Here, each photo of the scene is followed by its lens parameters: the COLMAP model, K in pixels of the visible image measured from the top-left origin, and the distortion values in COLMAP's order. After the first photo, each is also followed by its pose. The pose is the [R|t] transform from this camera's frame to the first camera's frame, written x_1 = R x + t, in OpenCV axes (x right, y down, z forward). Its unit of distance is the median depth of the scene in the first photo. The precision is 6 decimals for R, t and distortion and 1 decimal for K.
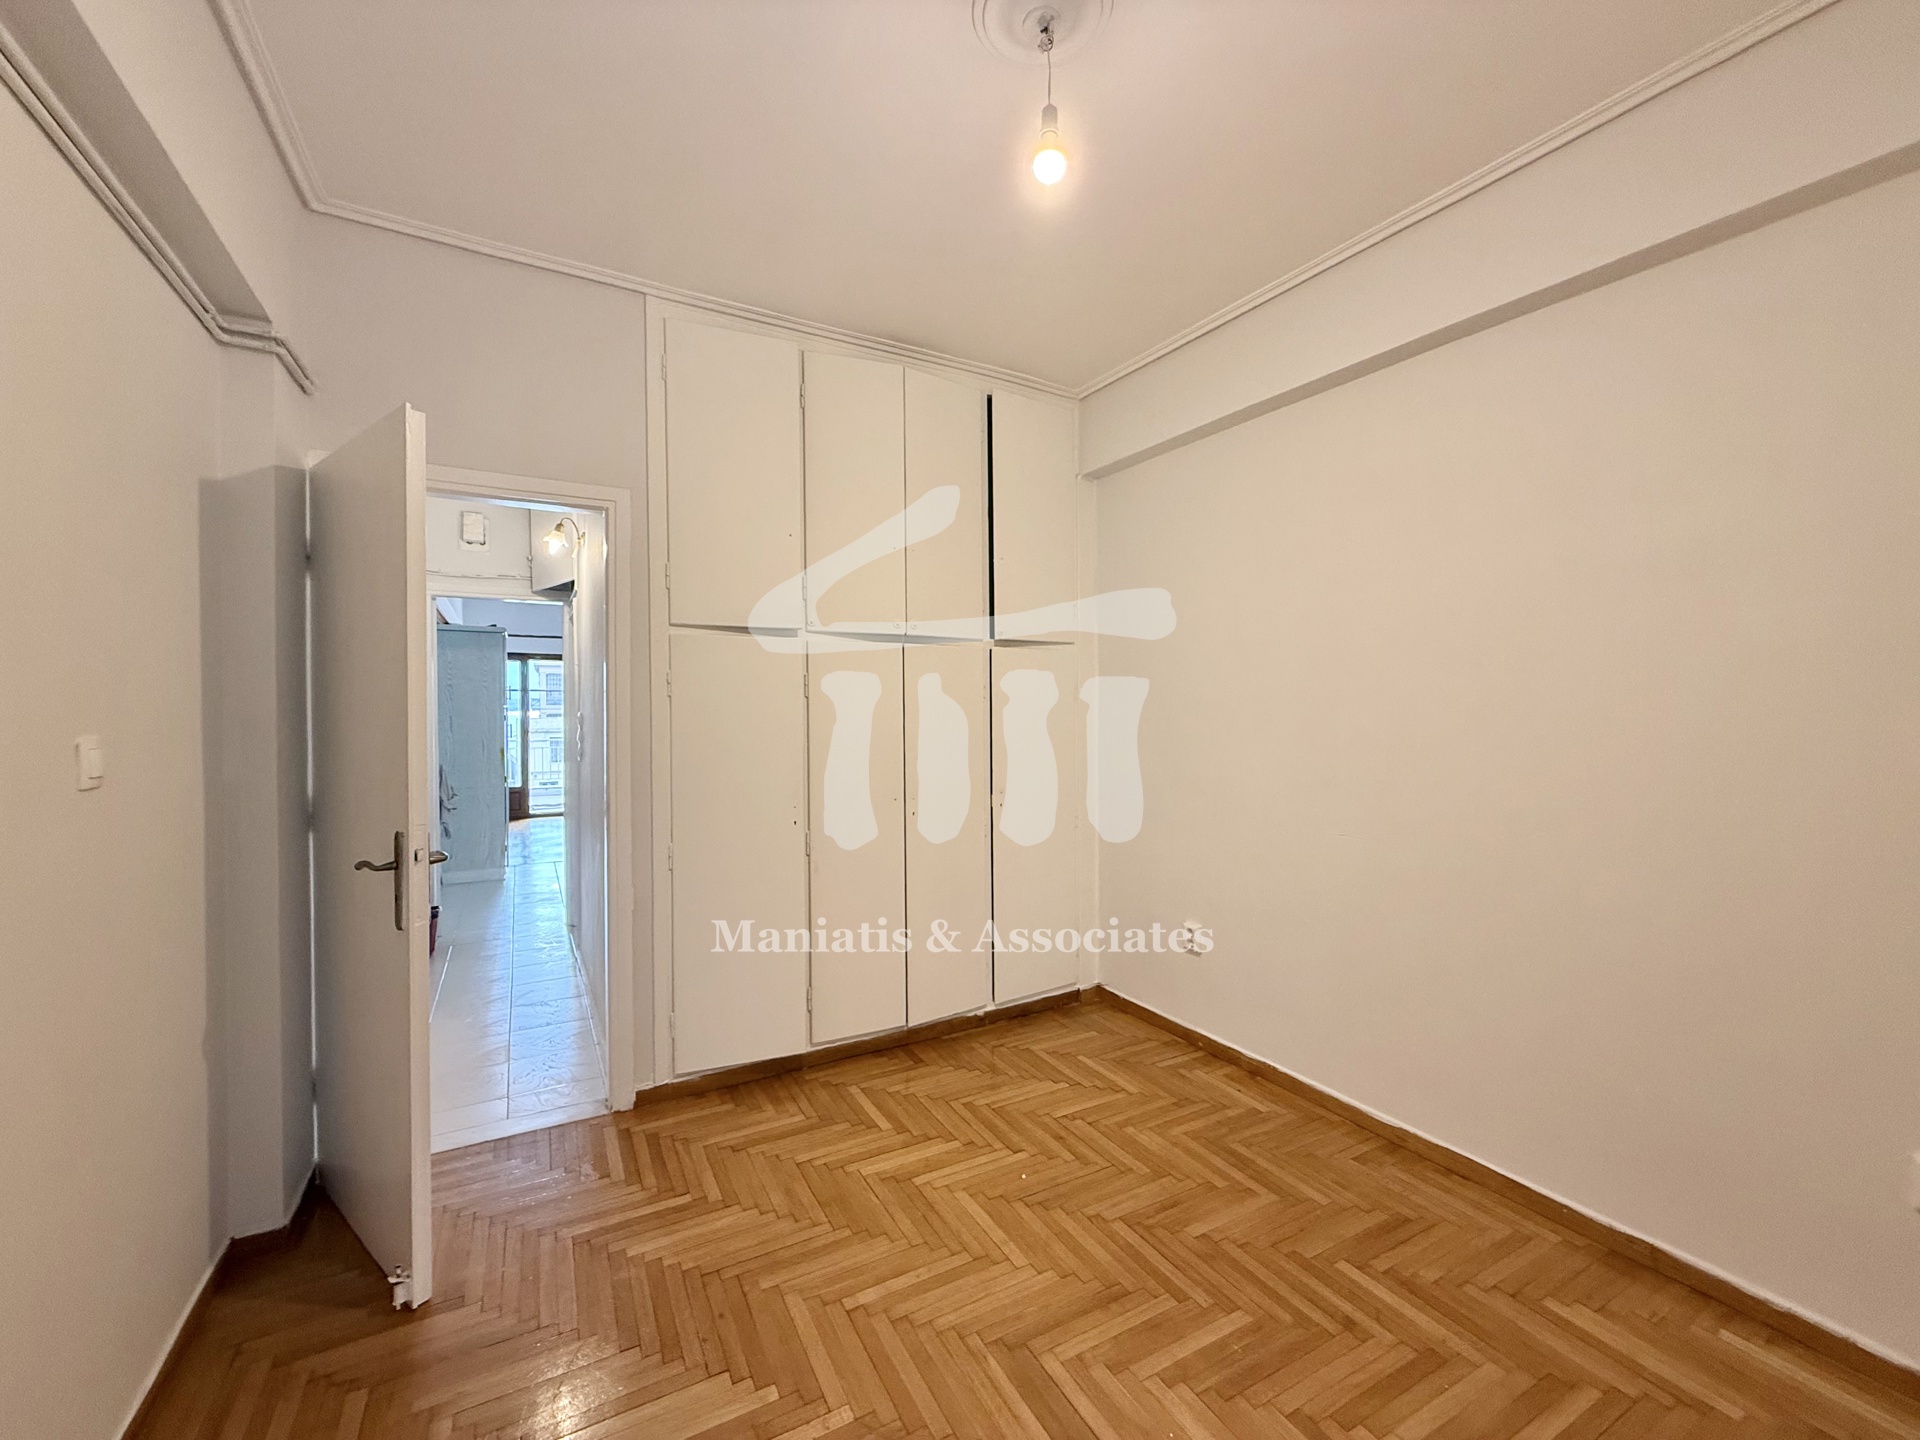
lens RADIAL K [[767.1, 0, 961.2], [0, 767.1, 712.6], [0, 0, 1]] dist [-0.000285, 0.000030]
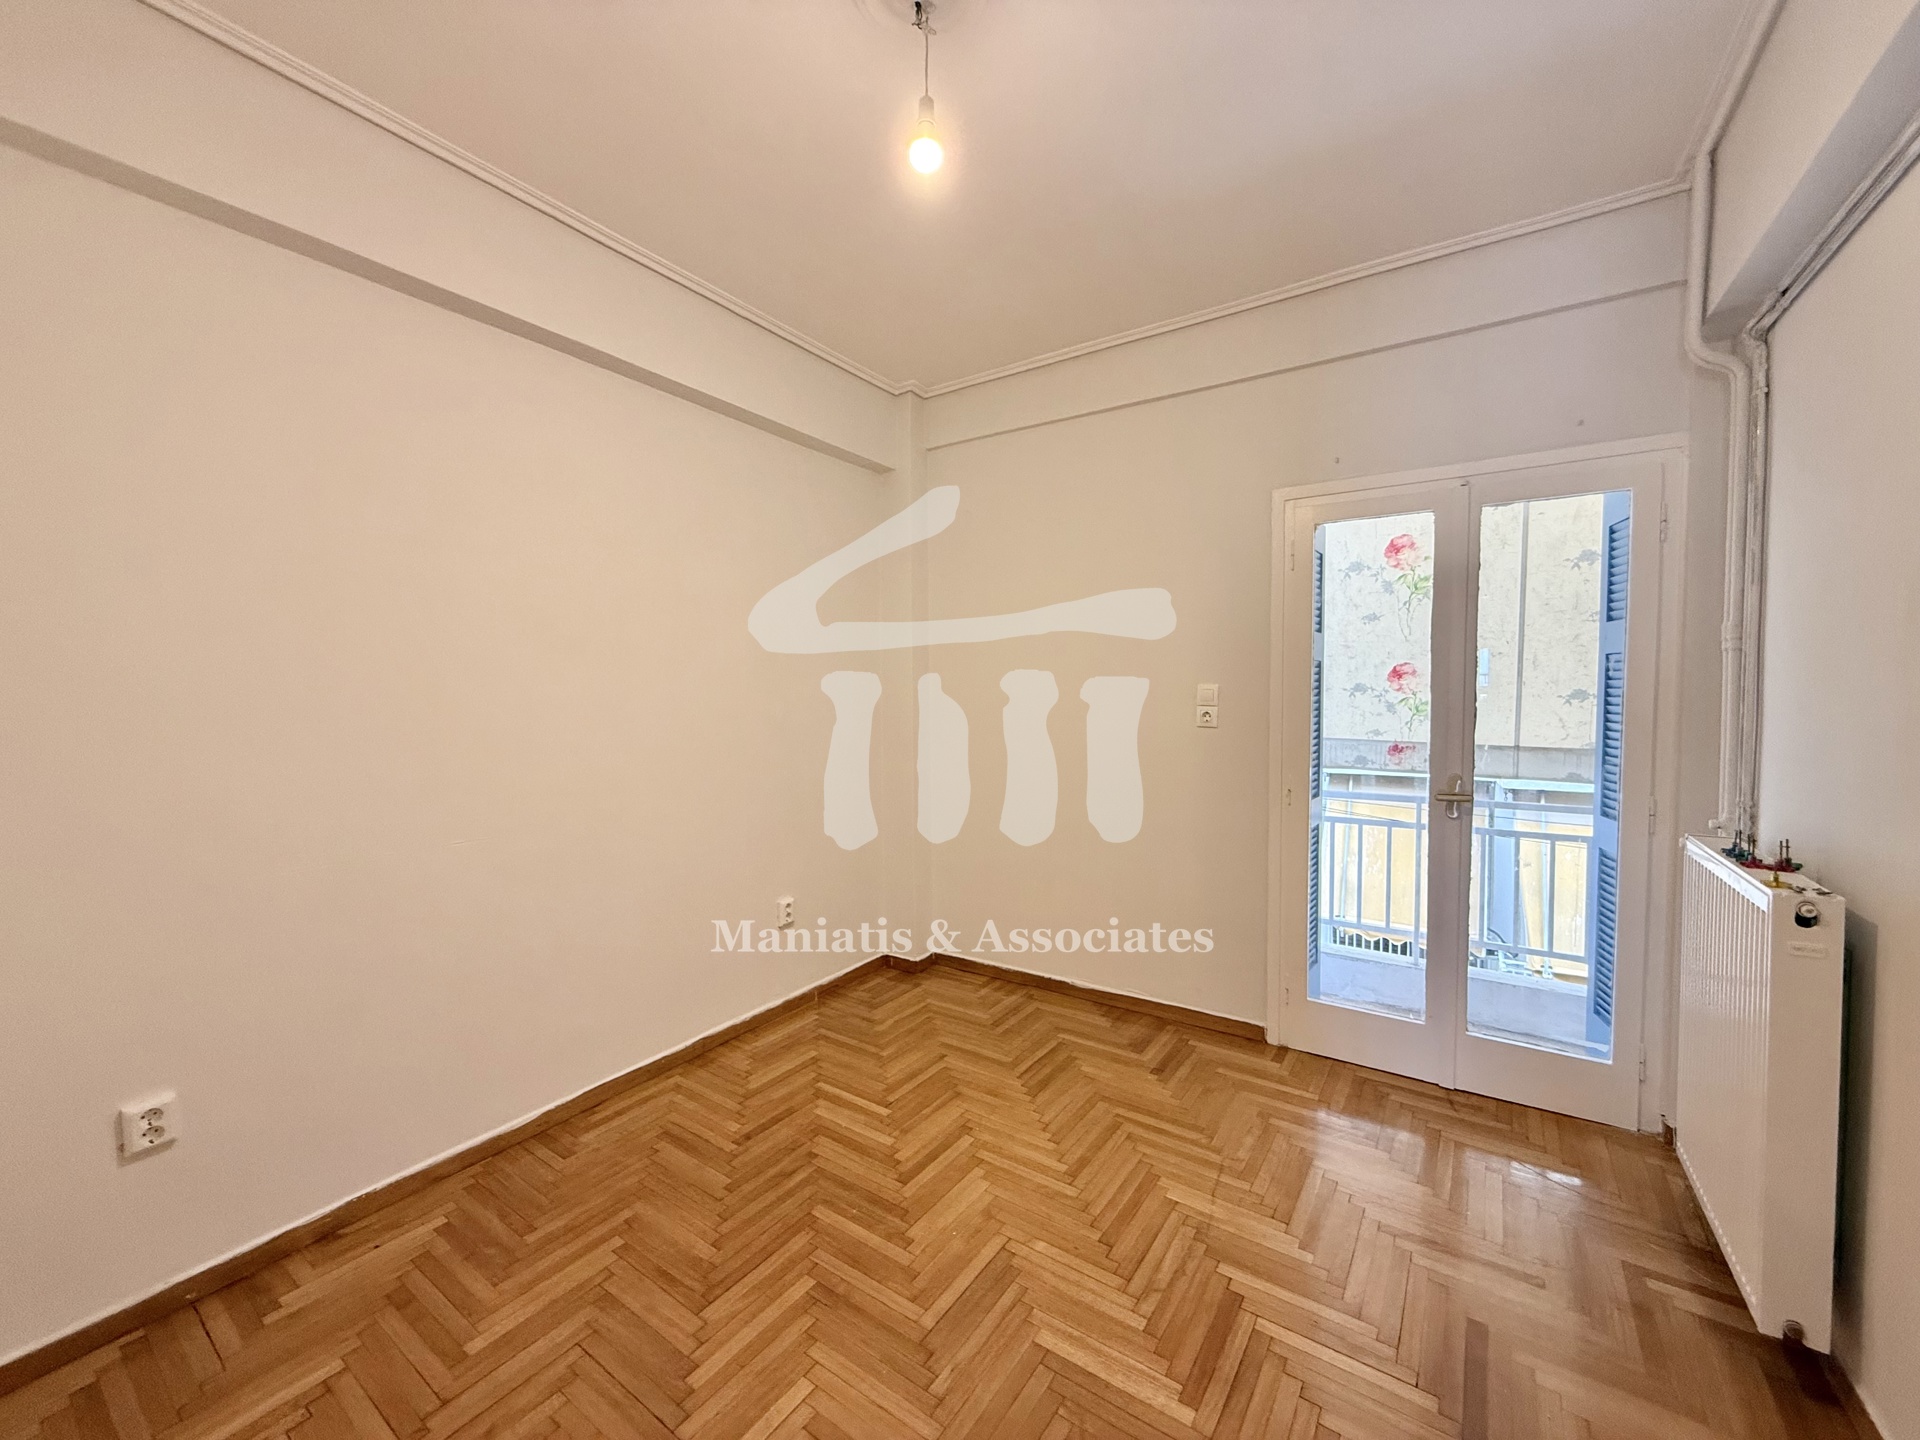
lens RADIAL K [[767.1, 0, 943.6], [0, 767.1, 716.0], [0, 0, 1]] dist [-0.000285, 0.000030]
pose [[-0.433270, -0.023091, 0.900968, -0.738418], [0.016340, 0.999306, 0.033470, -0.003783], [-0.901116, 0.029223, -0.432592, 1.283779]]
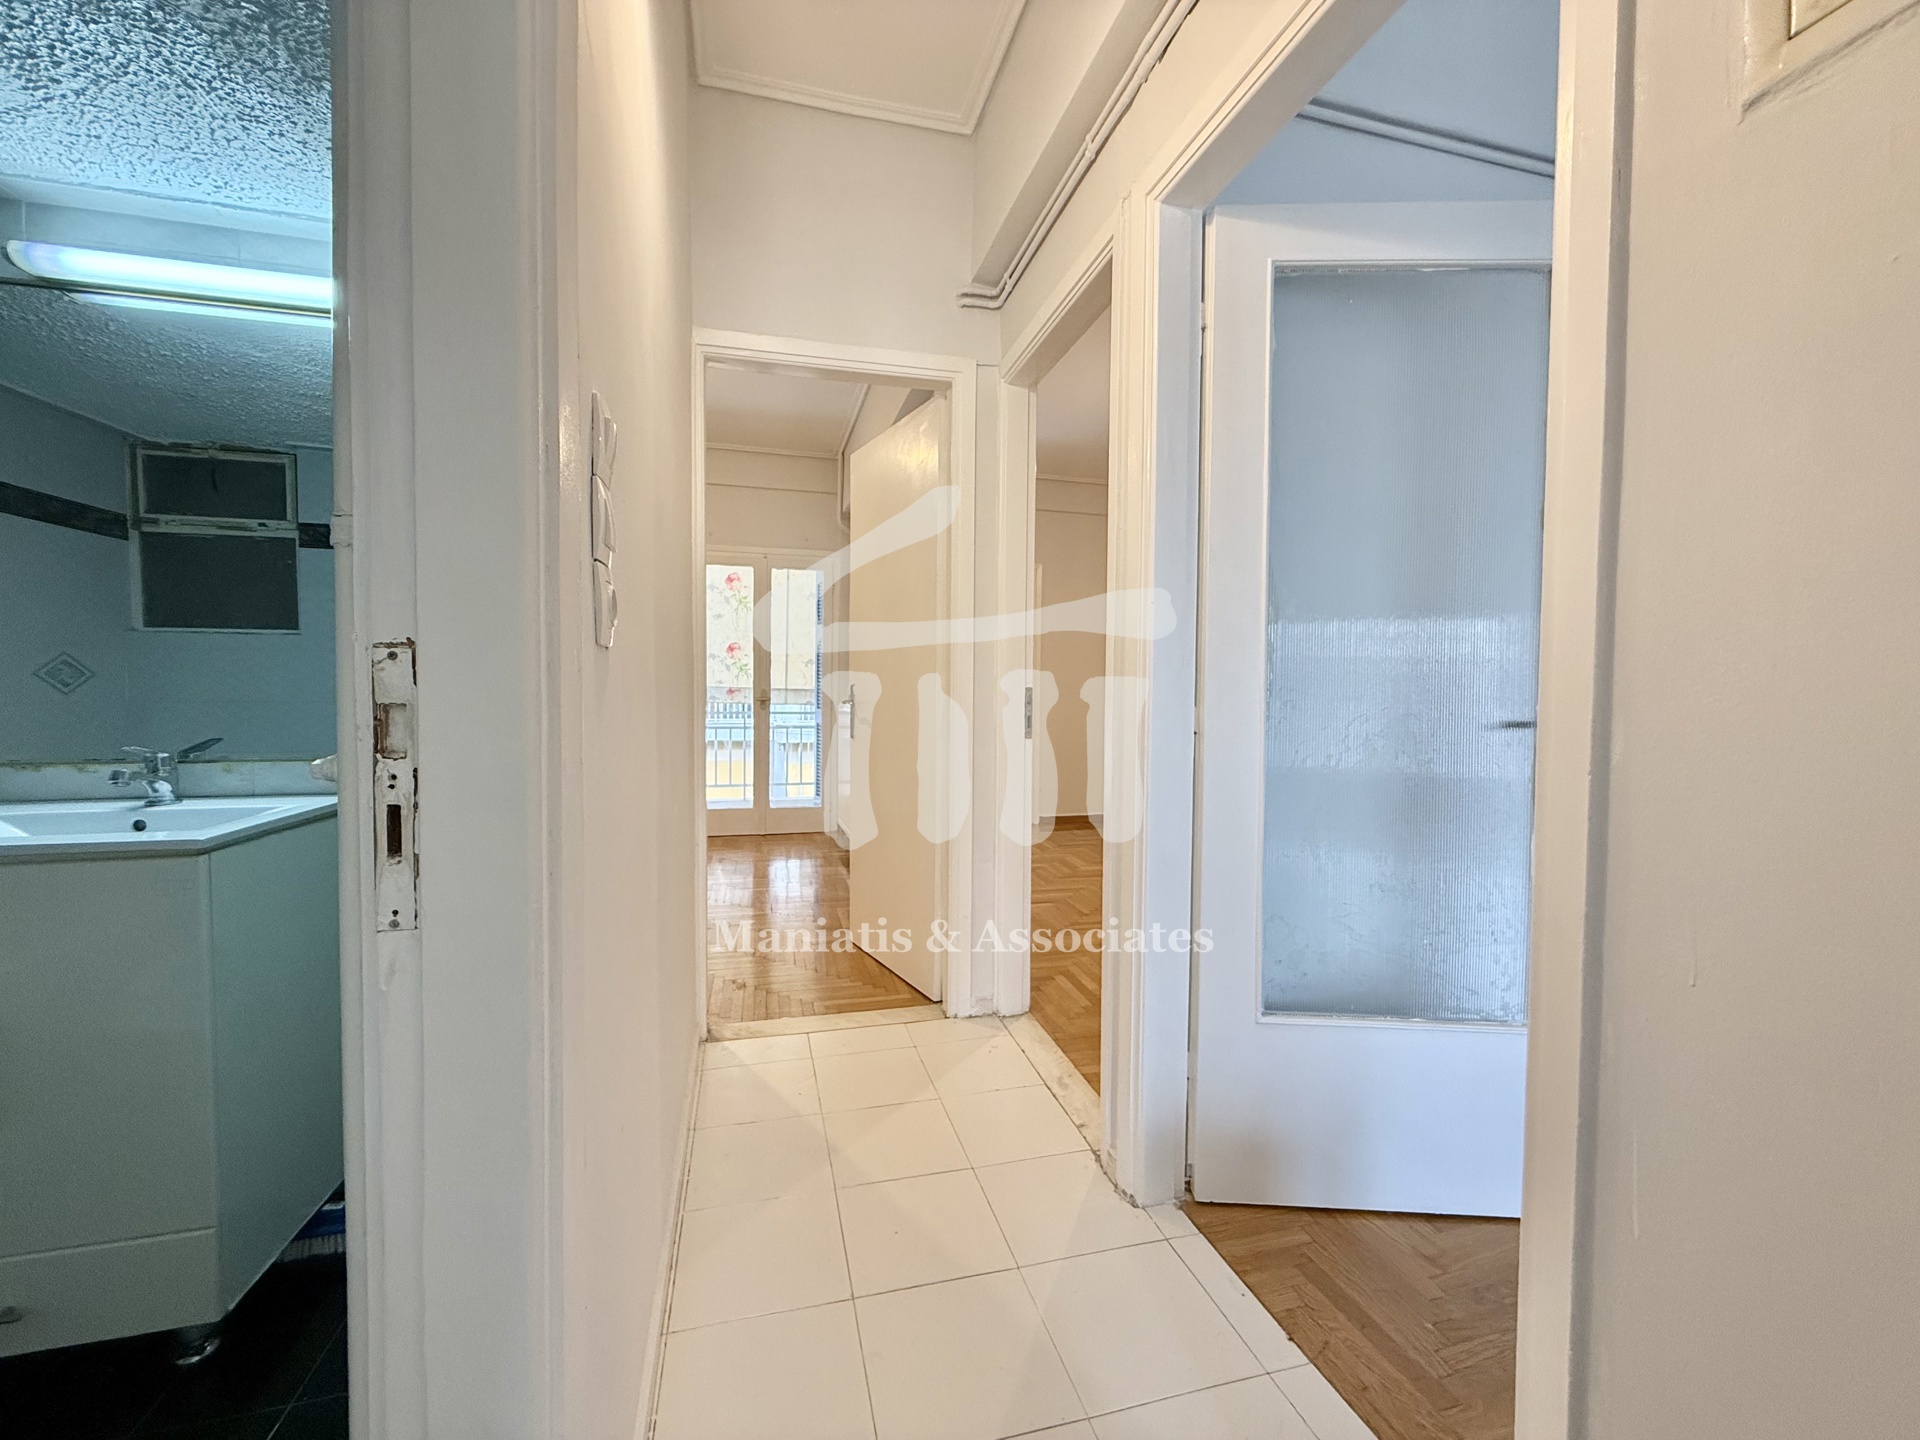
lens RADIAL K [[767.1, 0, 956.9], [0, 767.1, 719.0], [0, 0, 1]] dist [-0.000285, 0.000030]
pose [[-0.967053, -0.011221, 0.254329, -1.026191], [-0.001669, 0.999286, 0.037745, 0.069921], [-0.254571, 0.036077, -0.966381, 1.849842]]
